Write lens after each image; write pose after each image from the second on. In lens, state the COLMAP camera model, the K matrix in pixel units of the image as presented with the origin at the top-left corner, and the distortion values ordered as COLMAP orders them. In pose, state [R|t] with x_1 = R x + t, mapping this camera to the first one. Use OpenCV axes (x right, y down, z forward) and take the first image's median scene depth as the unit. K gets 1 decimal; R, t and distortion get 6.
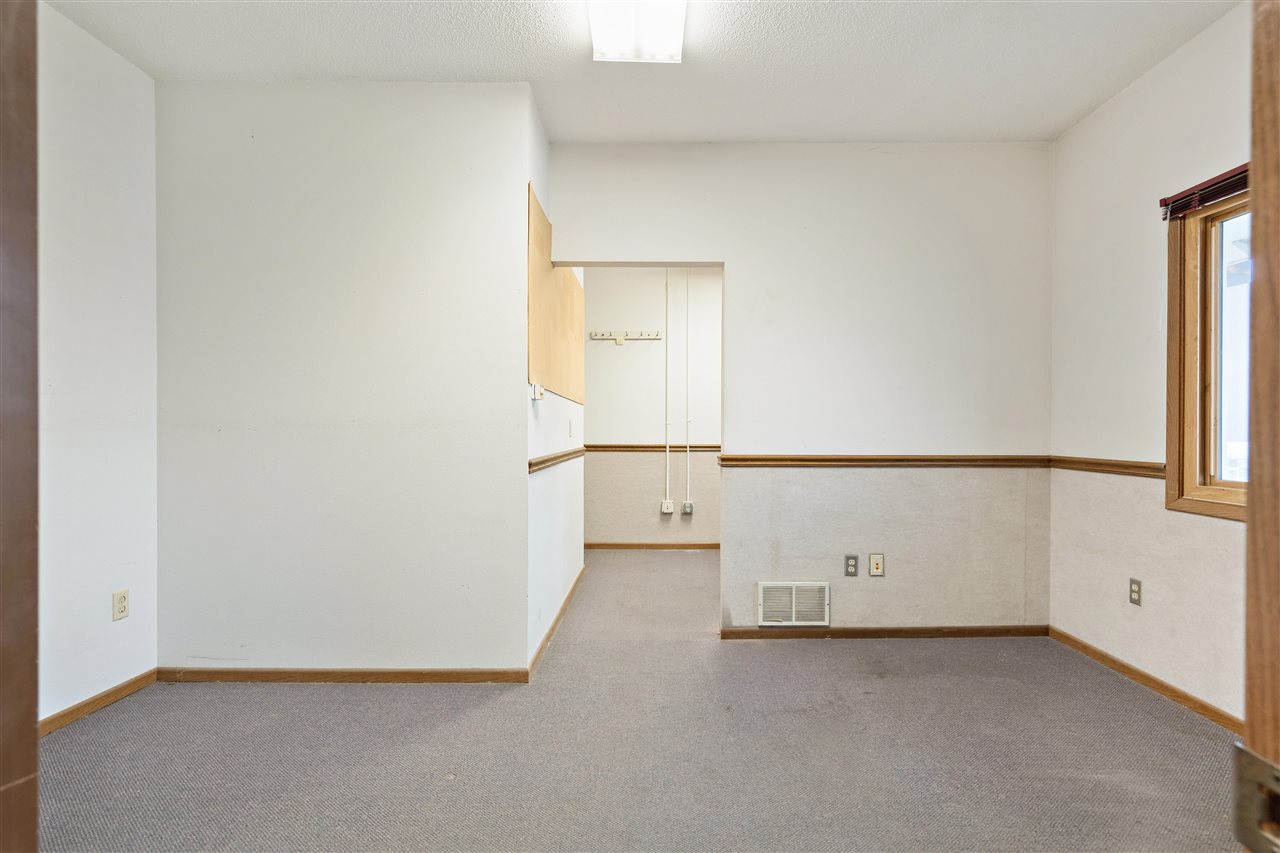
lens RADIAL K [[580.0, 0, 642.7], [0, 580.0, 437.0], [0, 0, 1]] dist [-0.002373, -0.000063]
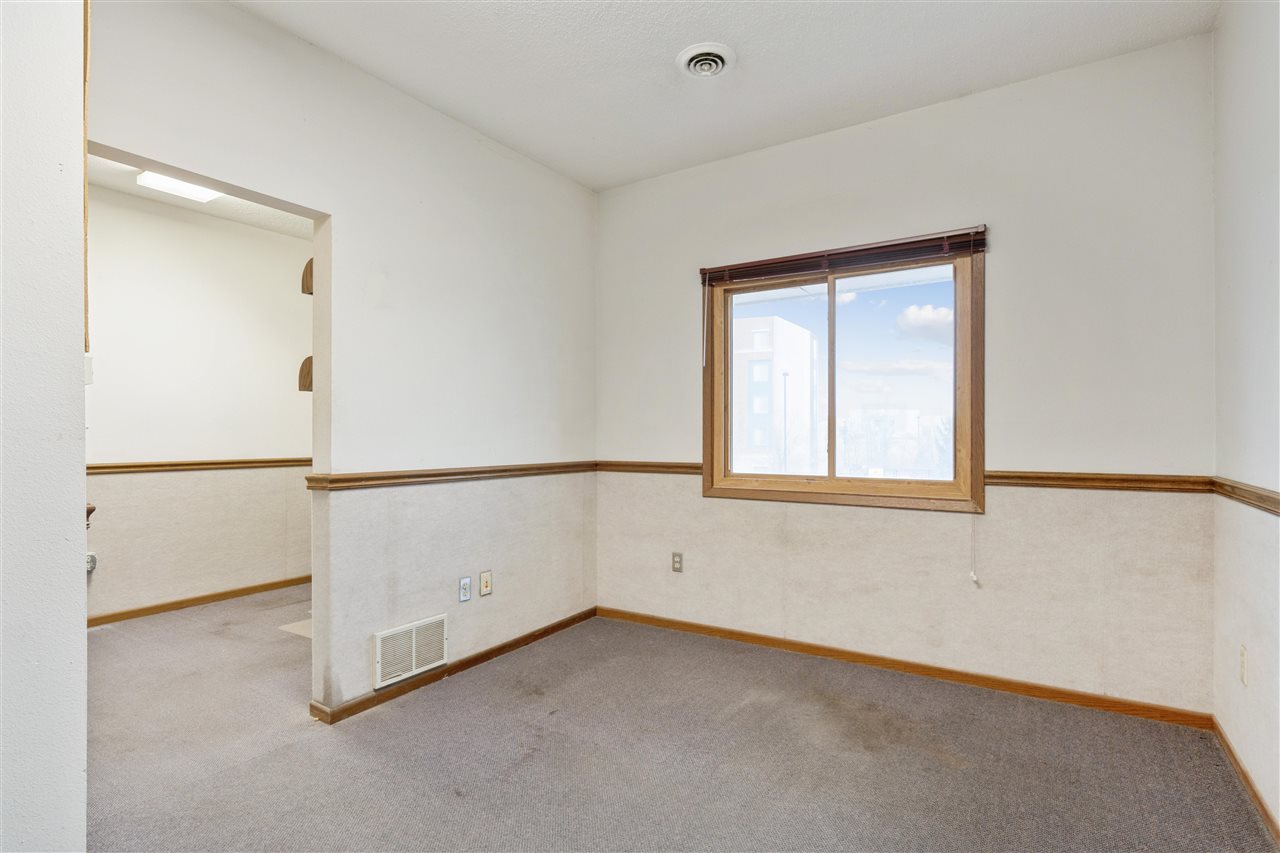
lens RADIAL K [[624.5, 0, 637.5], [0, 624.5, 441.4], [0, 0, 1]] dist [-0.003702, 0.000140]
pose [[0.562004, -0.008213, 0.827094, -0.298707], [0.014644, 0.999893, -0.000021, -0.005808], [-0.827005, 0.012124, 0.562064, 0.227164]]
